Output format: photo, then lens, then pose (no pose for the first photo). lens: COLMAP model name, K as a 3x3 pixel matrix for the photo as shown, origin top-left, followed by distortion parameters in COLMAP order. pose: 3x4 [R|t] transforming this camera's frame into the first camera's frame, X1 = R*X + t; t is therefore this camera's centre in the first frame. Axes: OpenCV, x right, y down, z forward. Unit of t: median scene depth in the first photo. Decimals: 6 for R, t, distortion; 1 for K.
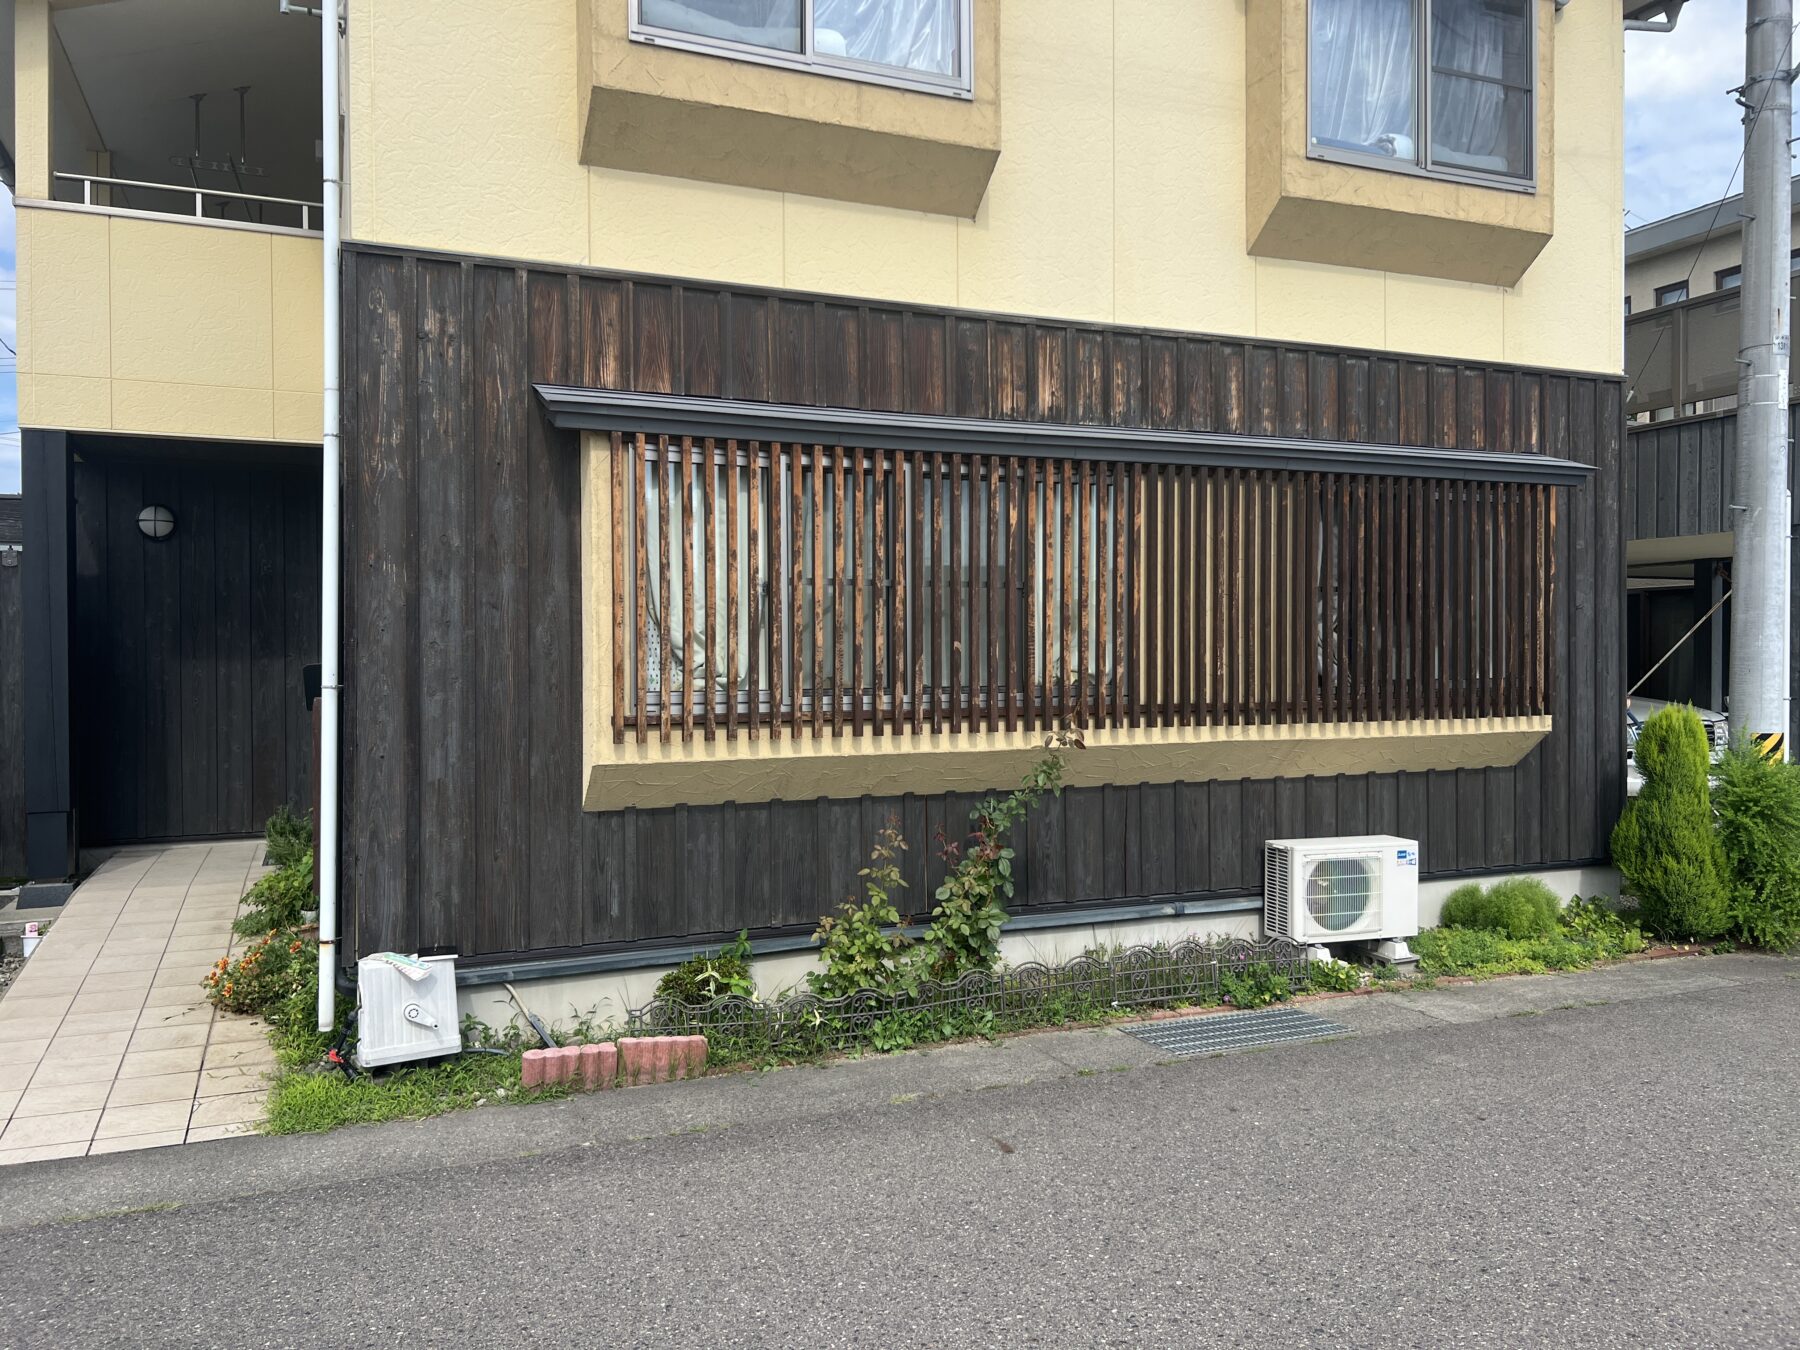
lens RADIAL K [[1381.7, 0, 900.0], [0, 1381.7, 675.0], [0, 0, 1]] dist [0.051775, -0.063695]
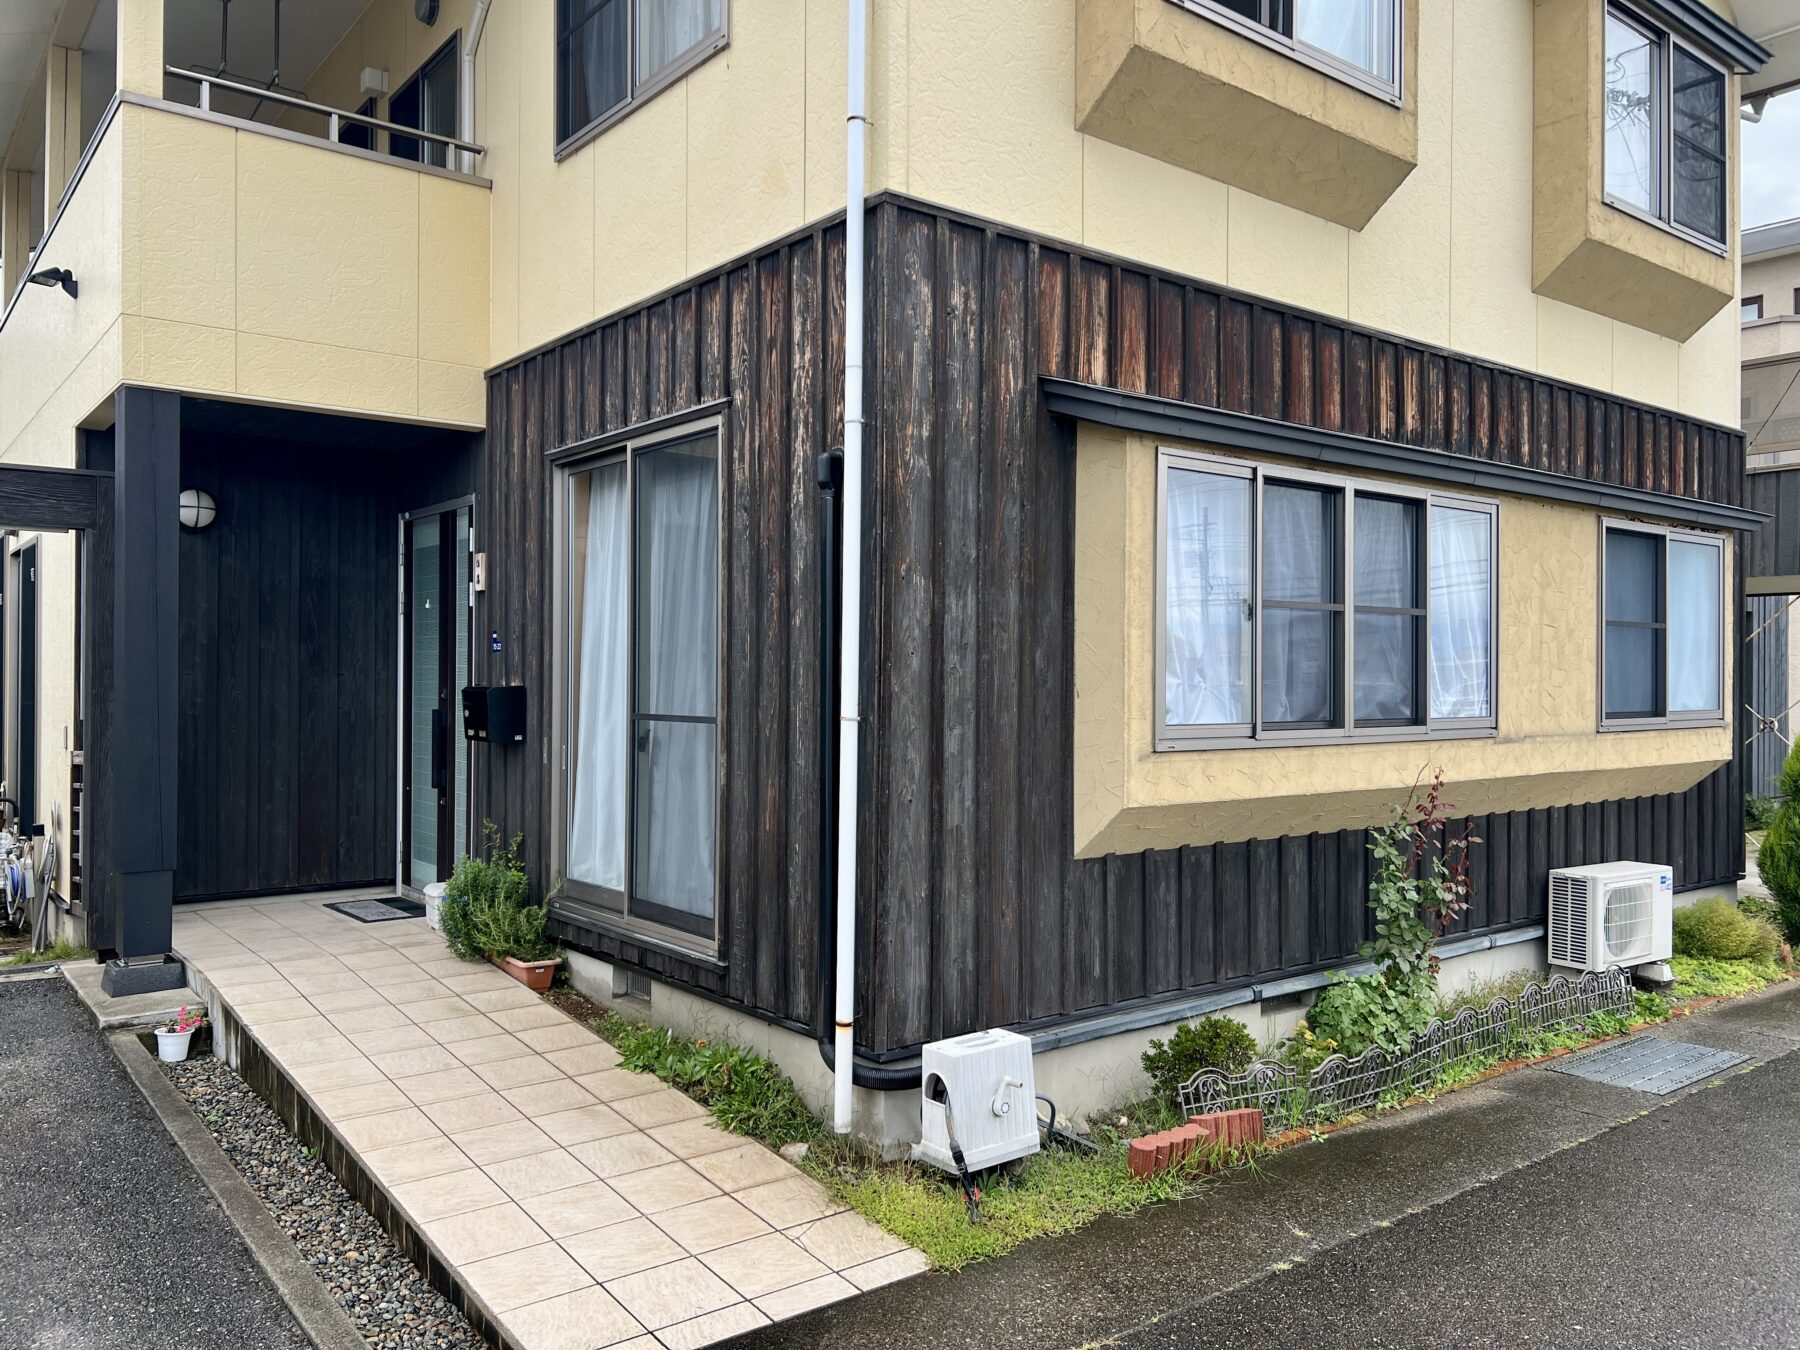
lens RADIAL K [[1369.3, 0, 900.0], [0, 1369.3, 675.0], [0, 0, 1]] dist [0.065081, -0.070112]
pose [[0.965520, 0.010247, 0.260129, -0.557533], [-0.006683, 0.999871, -0.014583, -0.005901], [-0.260245, 0.012341, 0.965464, 0.179228]]
